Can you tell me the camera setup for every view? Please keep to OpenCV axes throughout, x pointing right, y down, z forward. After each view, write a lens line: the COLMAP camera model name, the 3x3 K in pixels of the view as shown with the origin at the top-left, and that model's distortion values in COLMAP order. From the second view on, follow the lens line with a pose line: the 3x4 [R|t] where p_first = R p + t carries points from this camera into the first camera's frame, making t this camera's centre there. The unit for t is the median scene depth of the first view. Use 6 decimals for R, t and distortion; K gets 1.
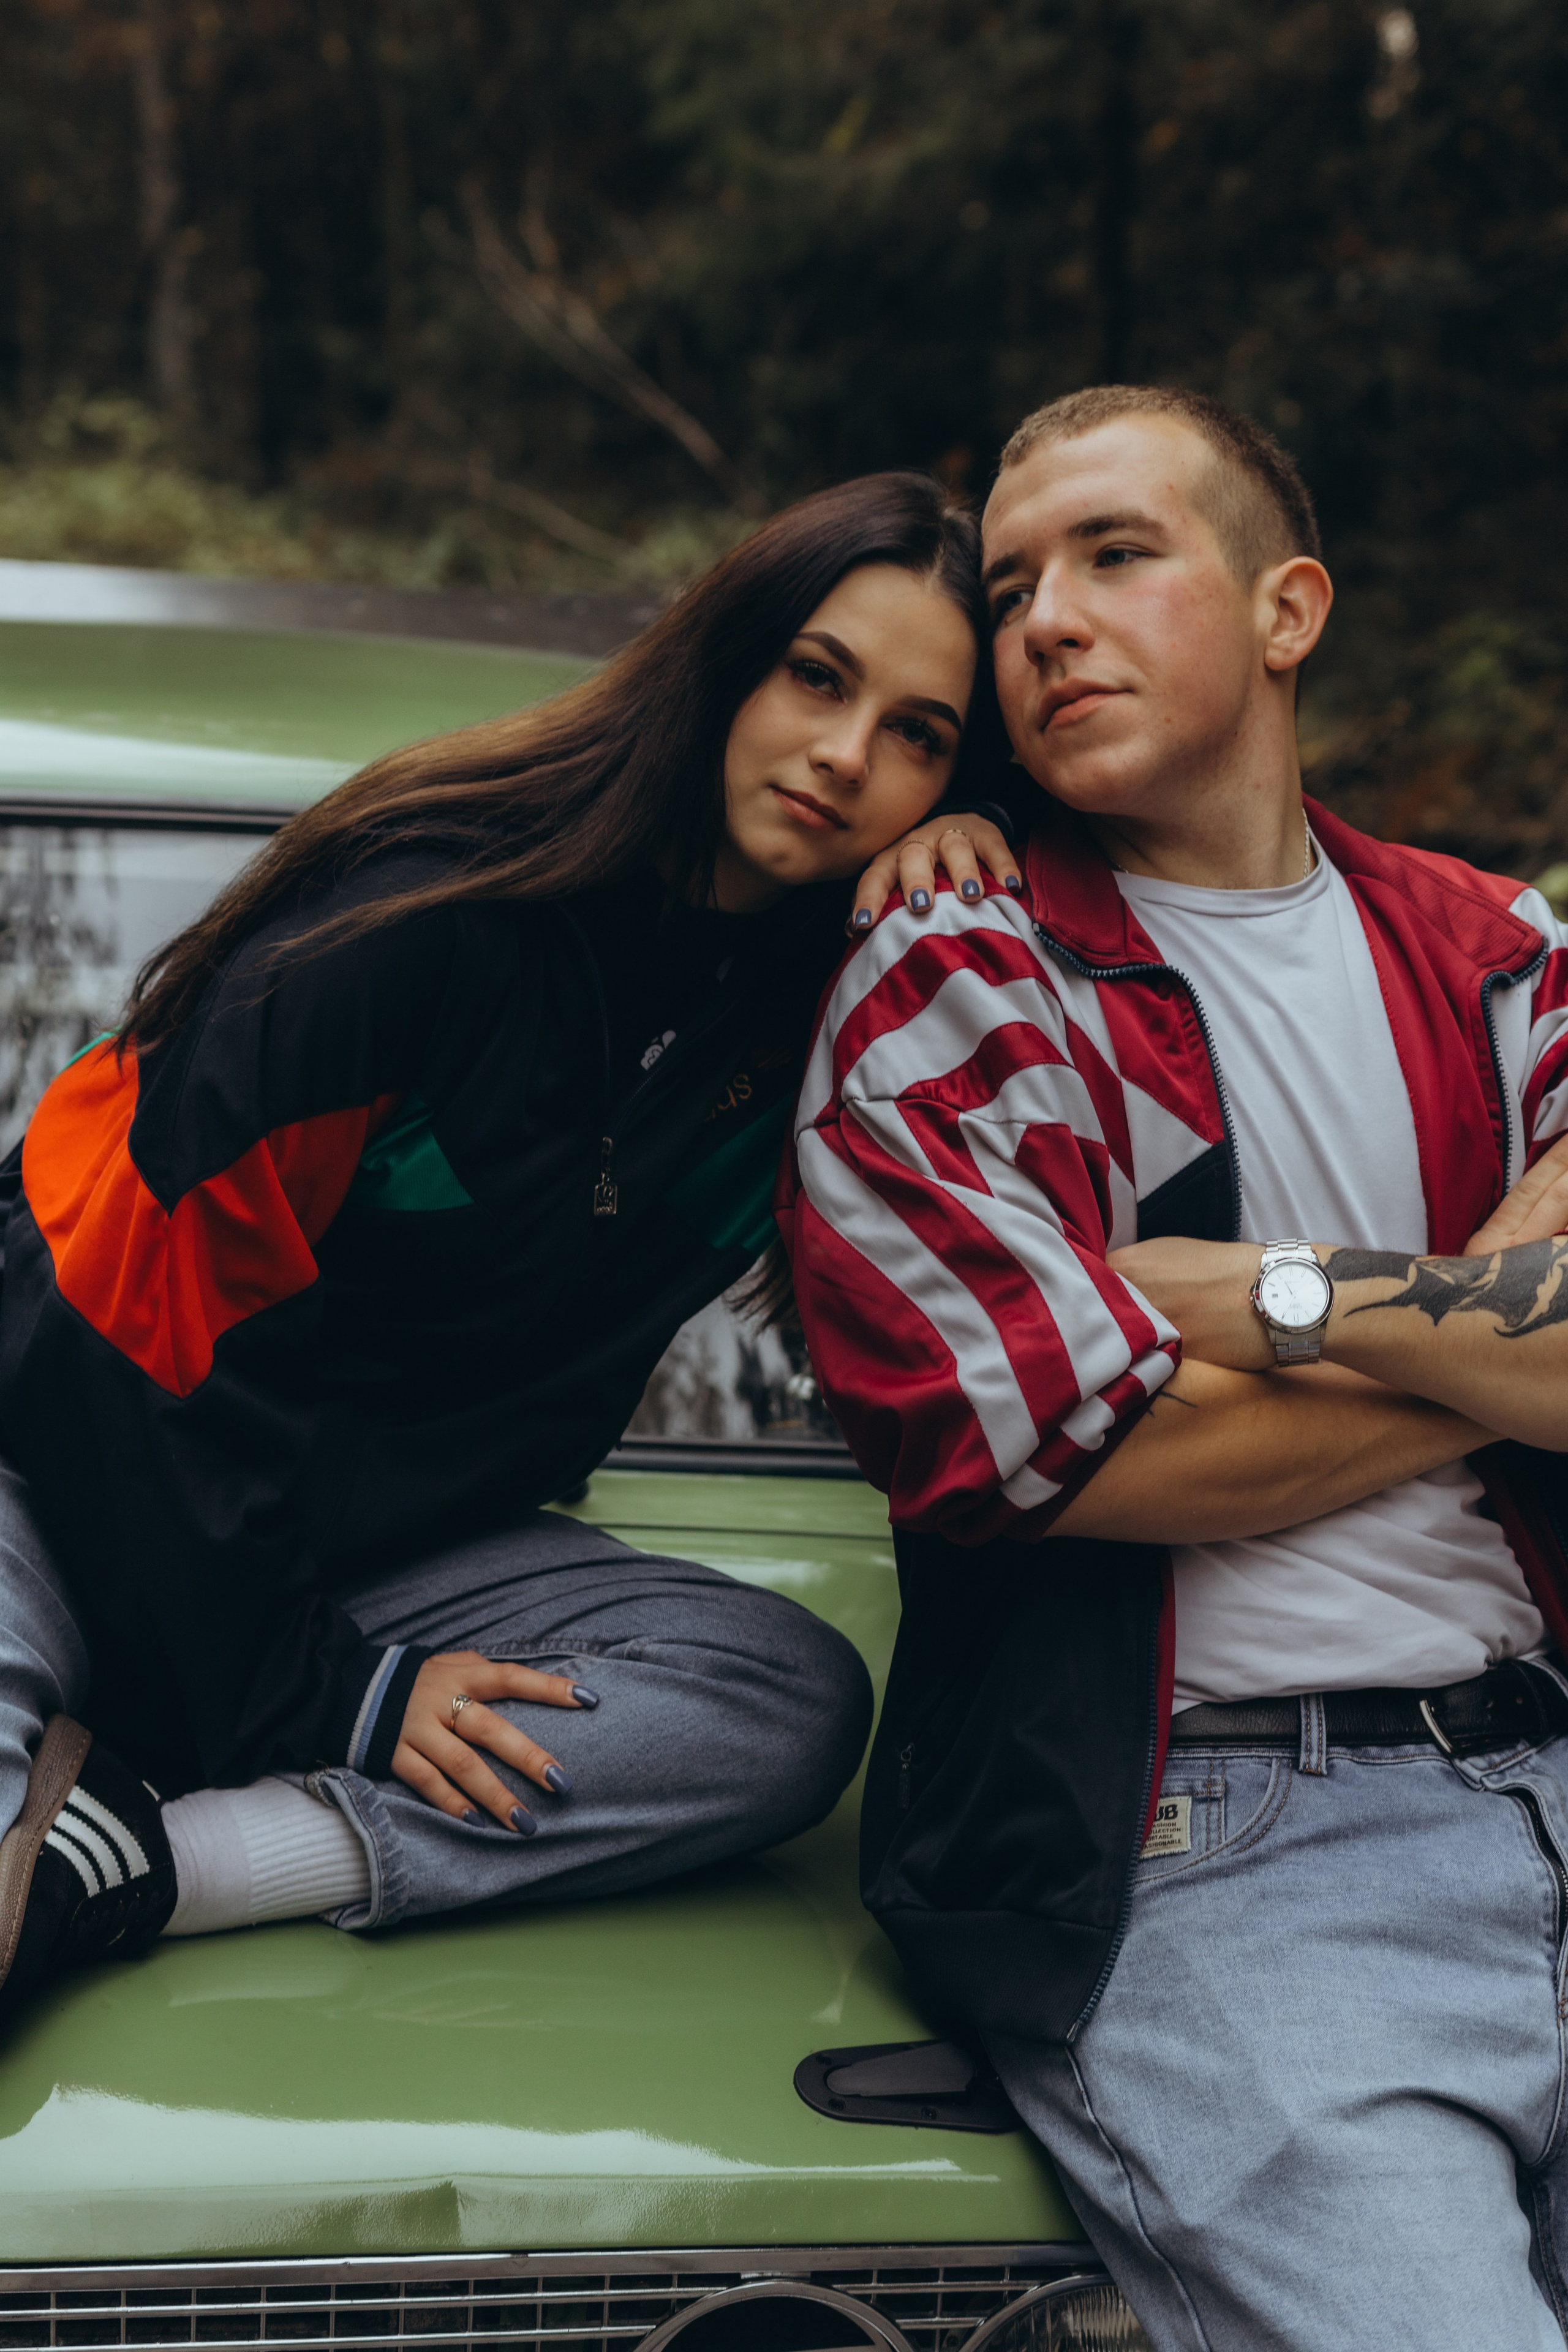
lens RADIAL K [[6911.8, 0, 739.7], [0, 6911.8, 1179.4], [0, 0, 1]] dist [1.587097, -22.729714]
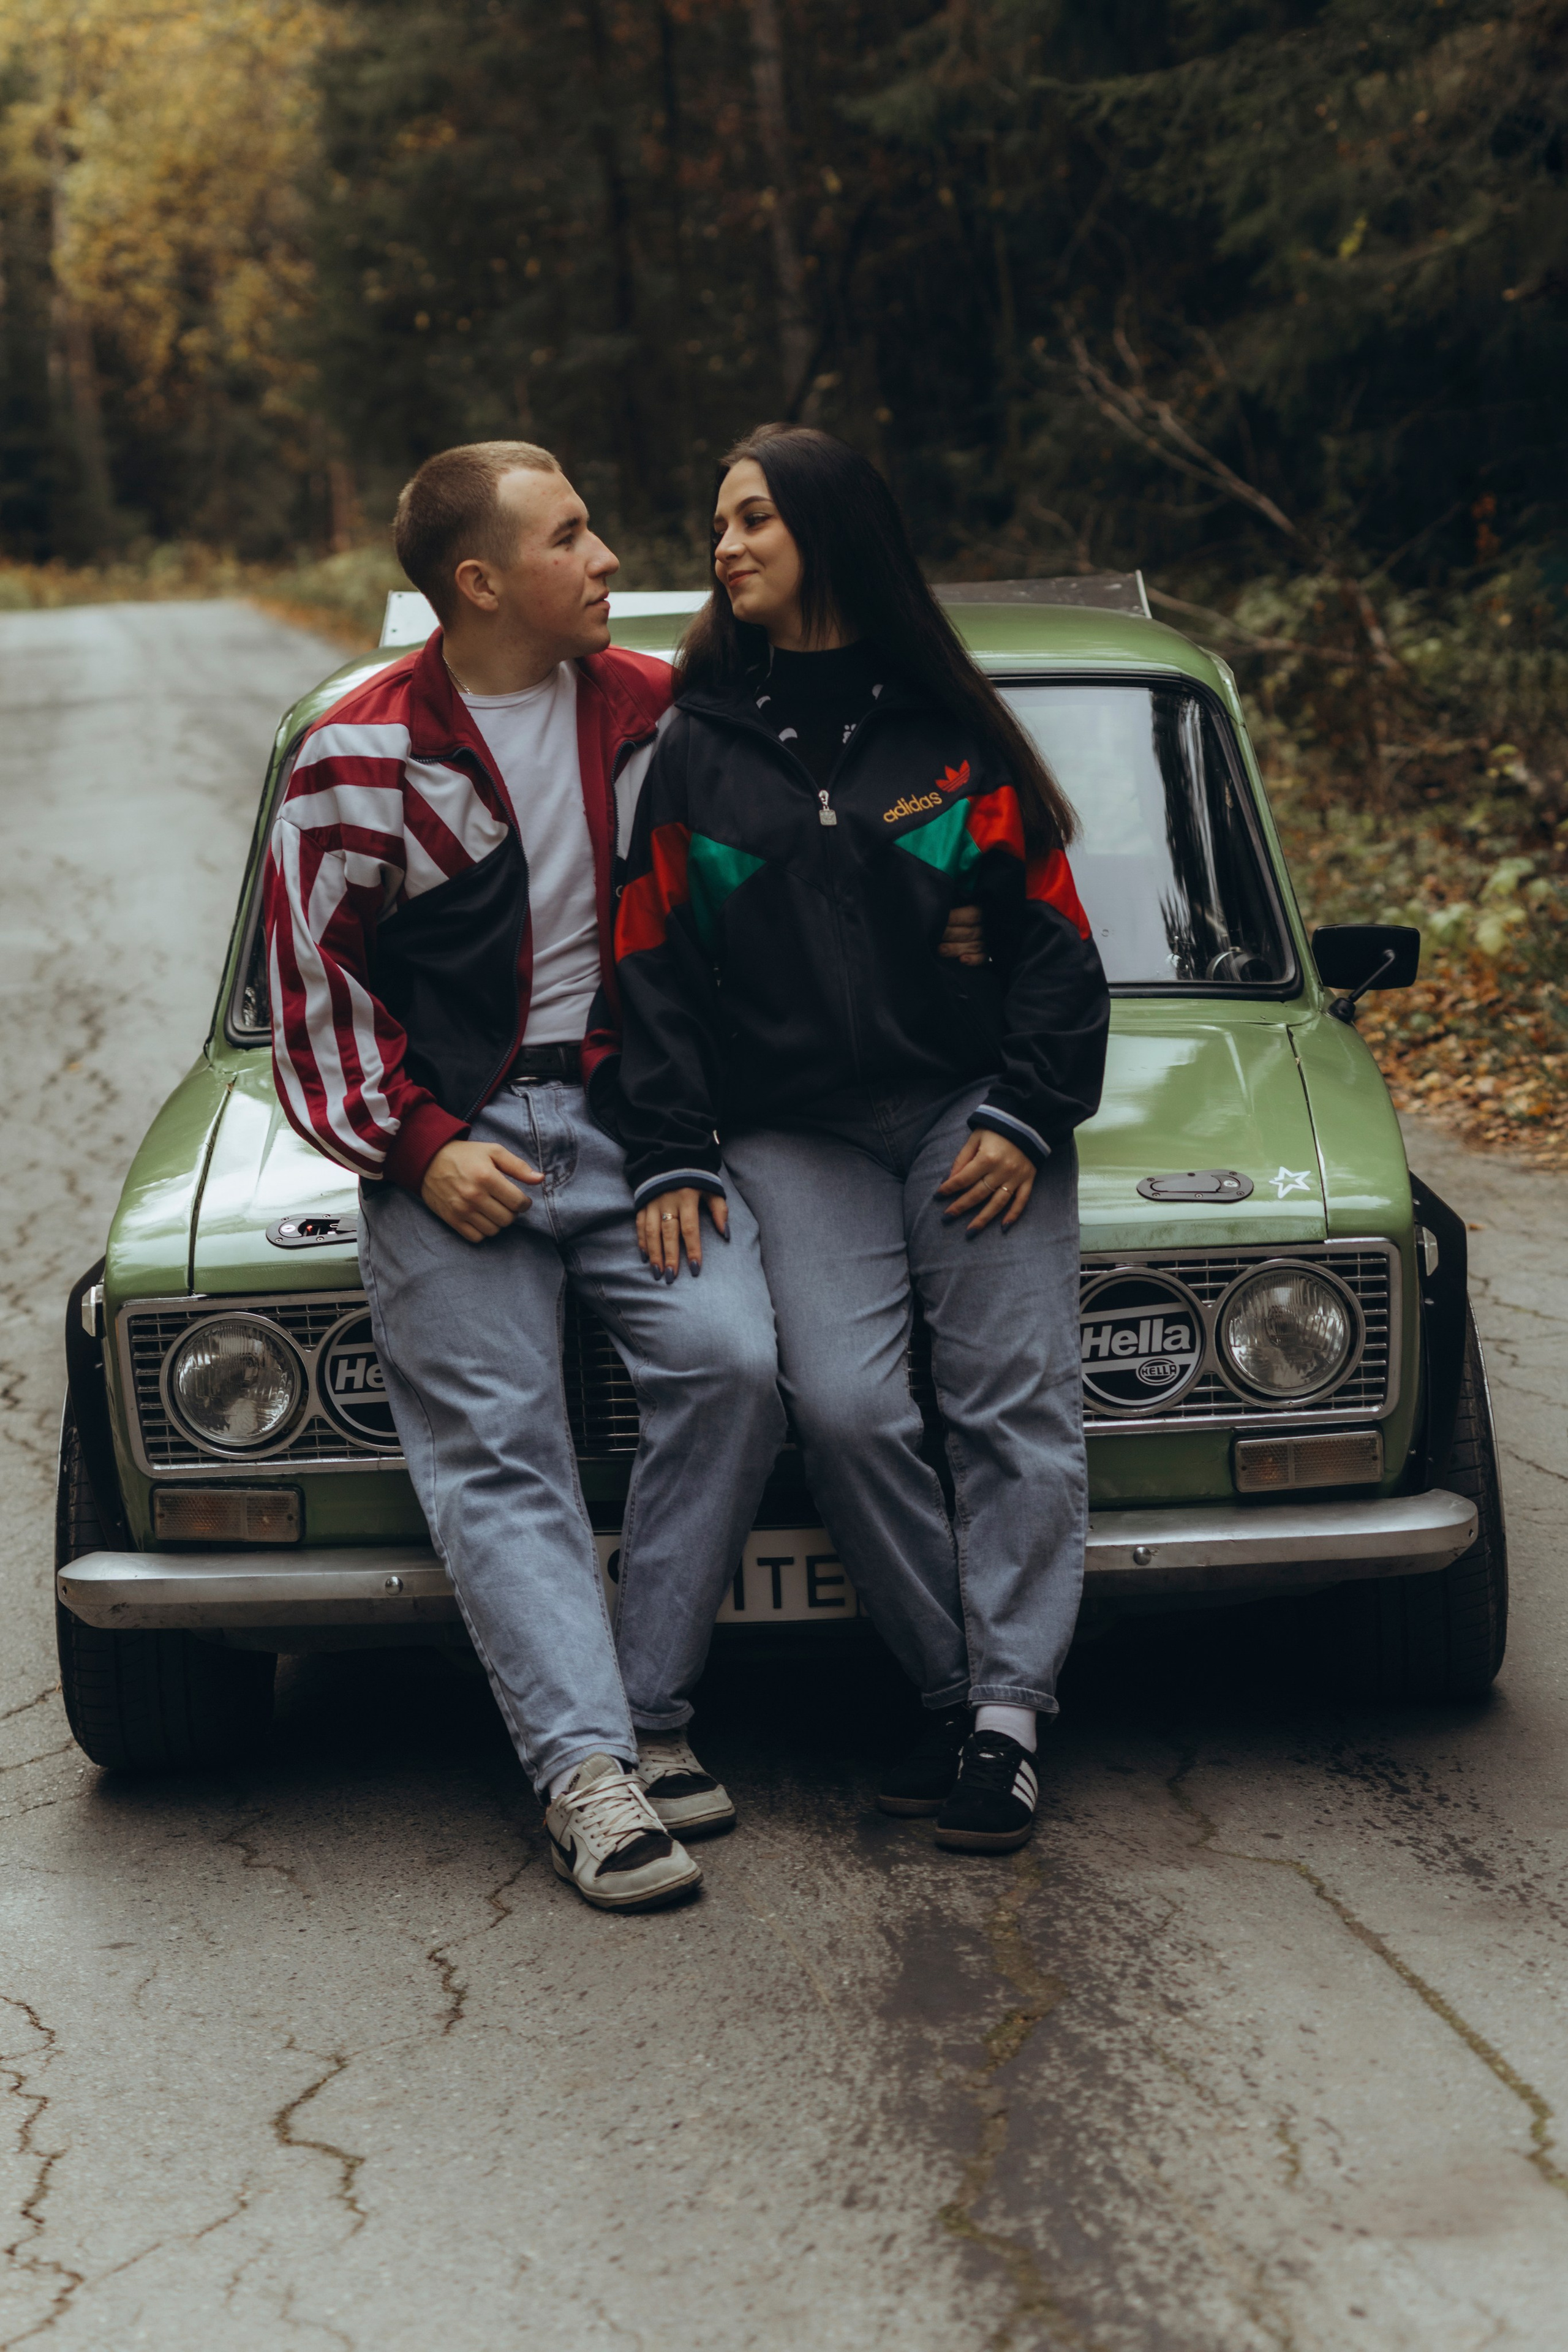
lens RADIAL K [[6649.7, 0, 728.6], [0, 6649.7, 1172.8], [0, 0, 1]] dist [1.585112, -21.526925]
pose [[0.992730, -0.067503, -0.099652, 0.007833], [0.066228, 0.997675, -0.016054, 0.012635], [0.100504, 0.009338, 0.994893, -0.099333]]
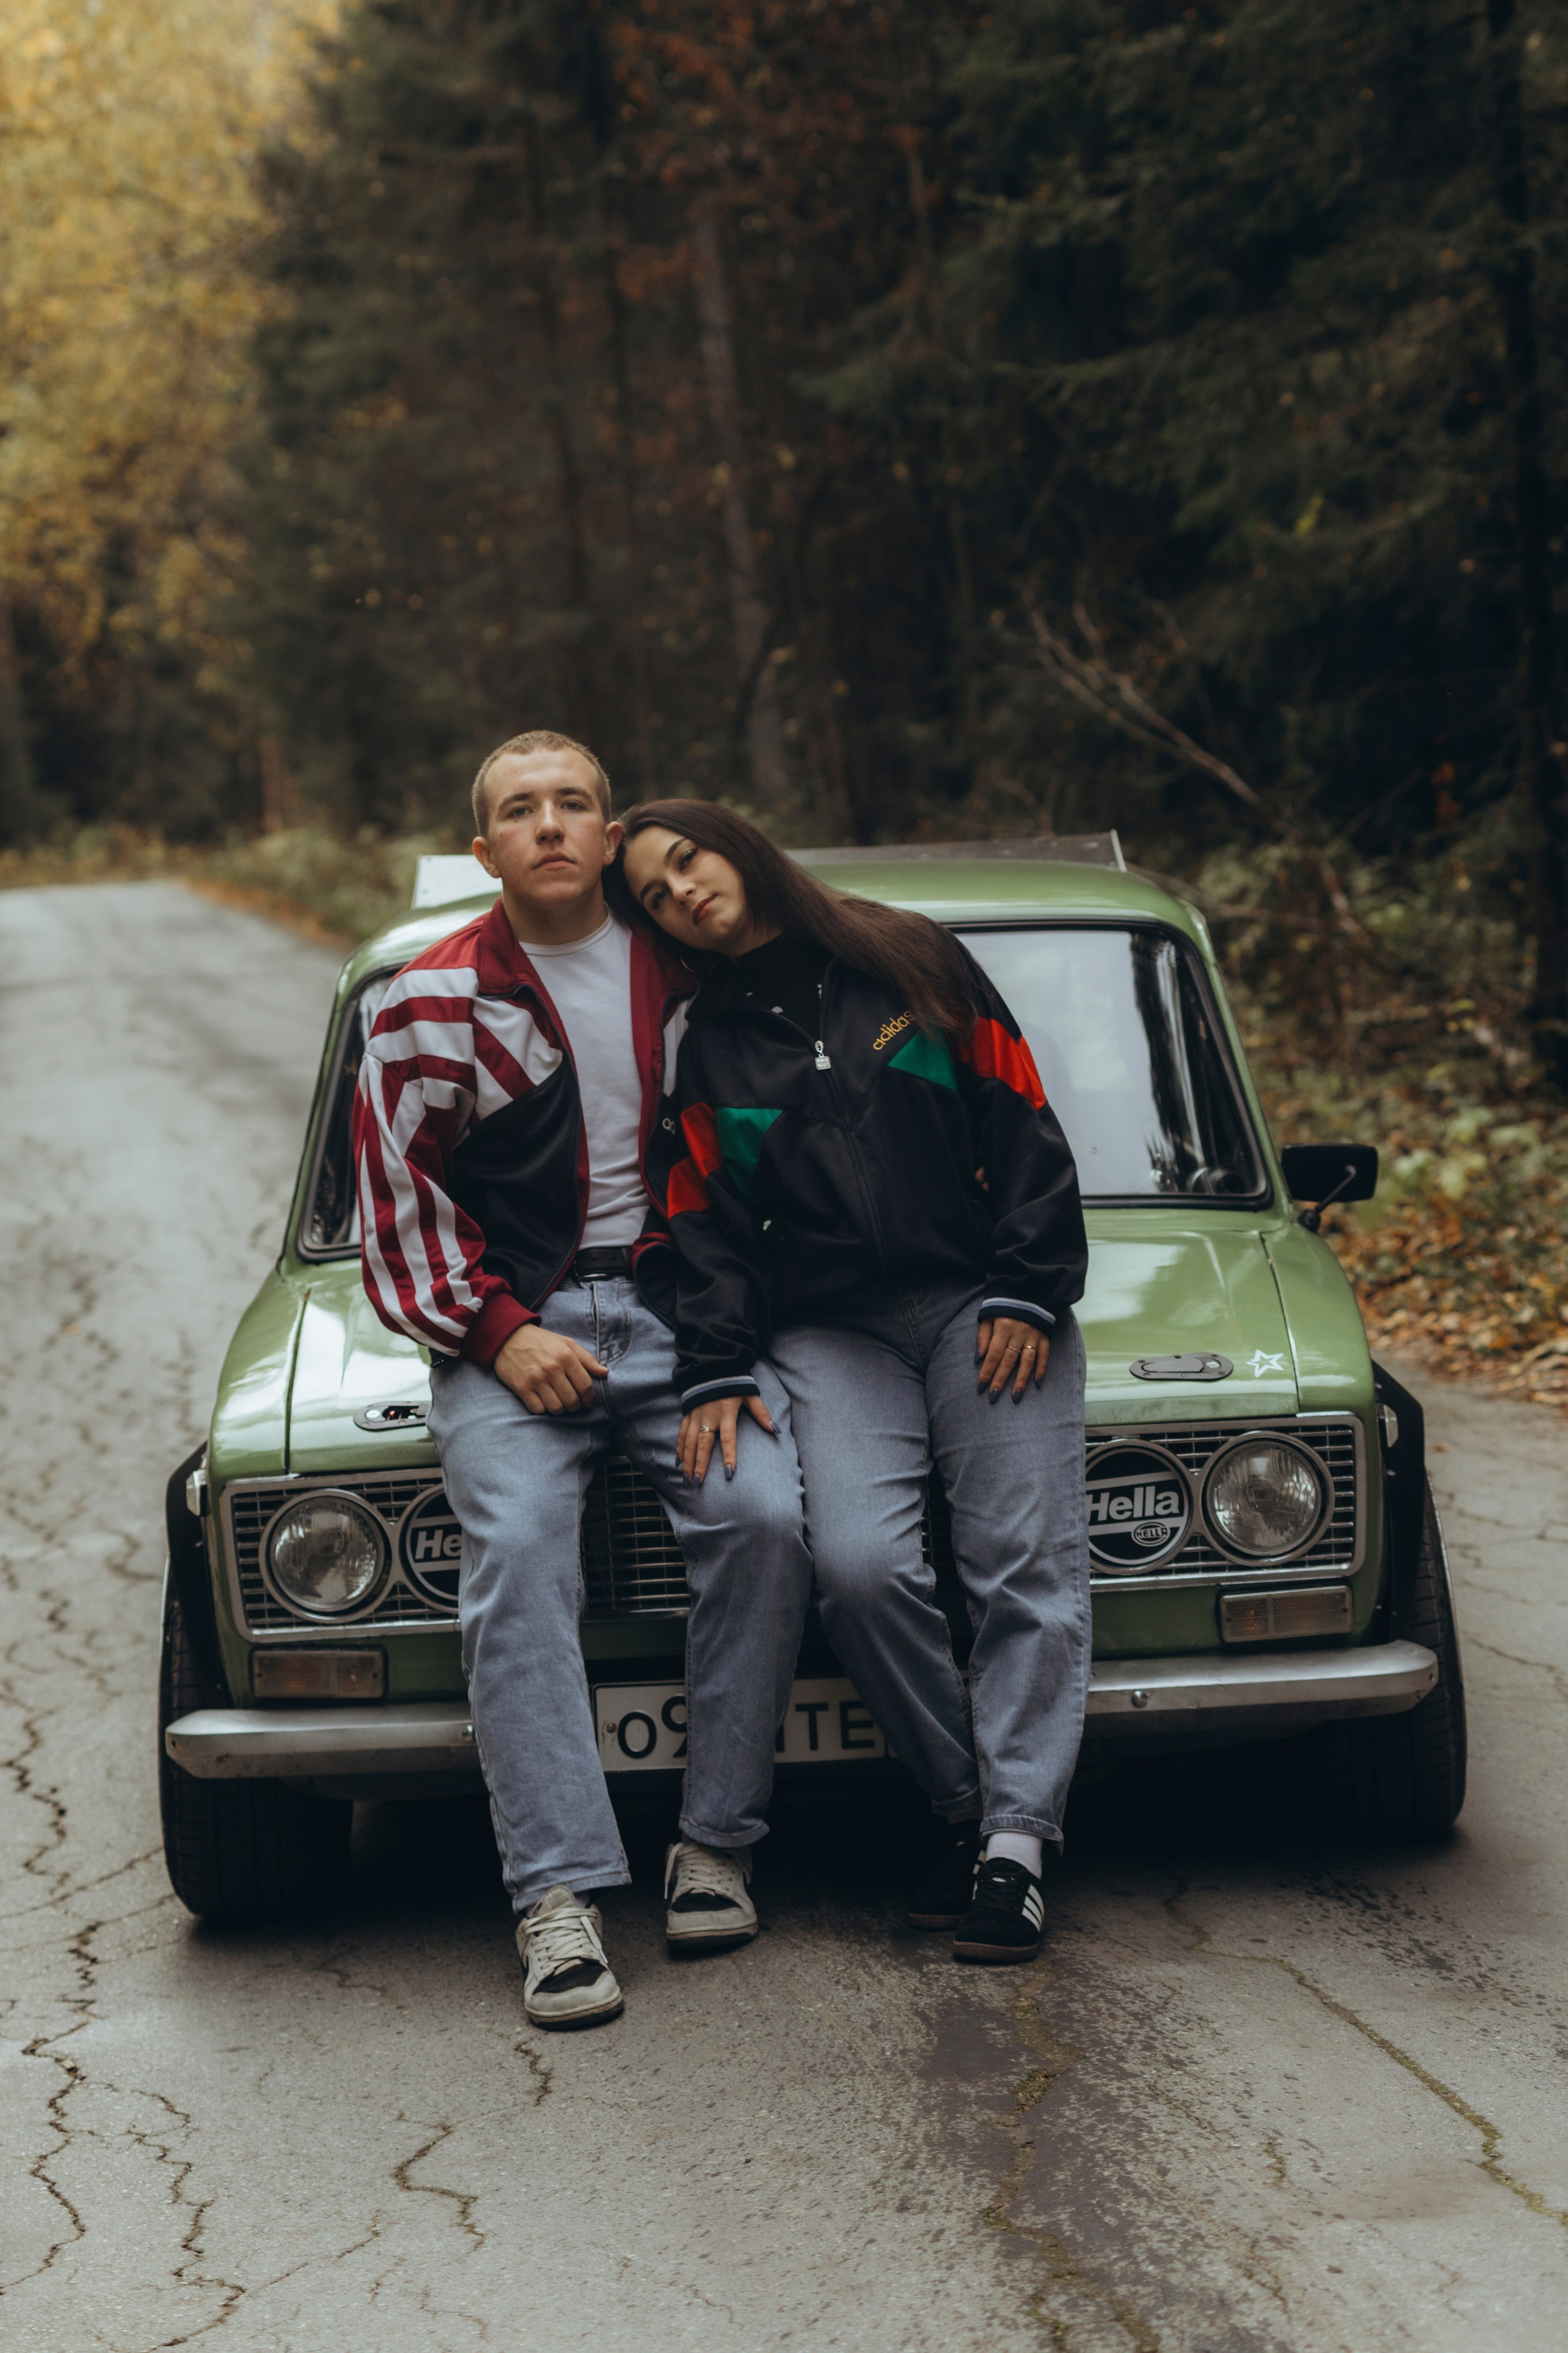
lens RADIAL K [[6914.1, 0, 739.7], [0, 6914.1, 1179.9], [0, 0, 1]] dist [1.587097, -22.729714]
pose [[0.992771, -0.081562, -0.088052, 0.008062], [0.076765, 0.995443, -0.056563, 0.016262], [0.092265, 0.049395, 0.994509, -0.130358]]
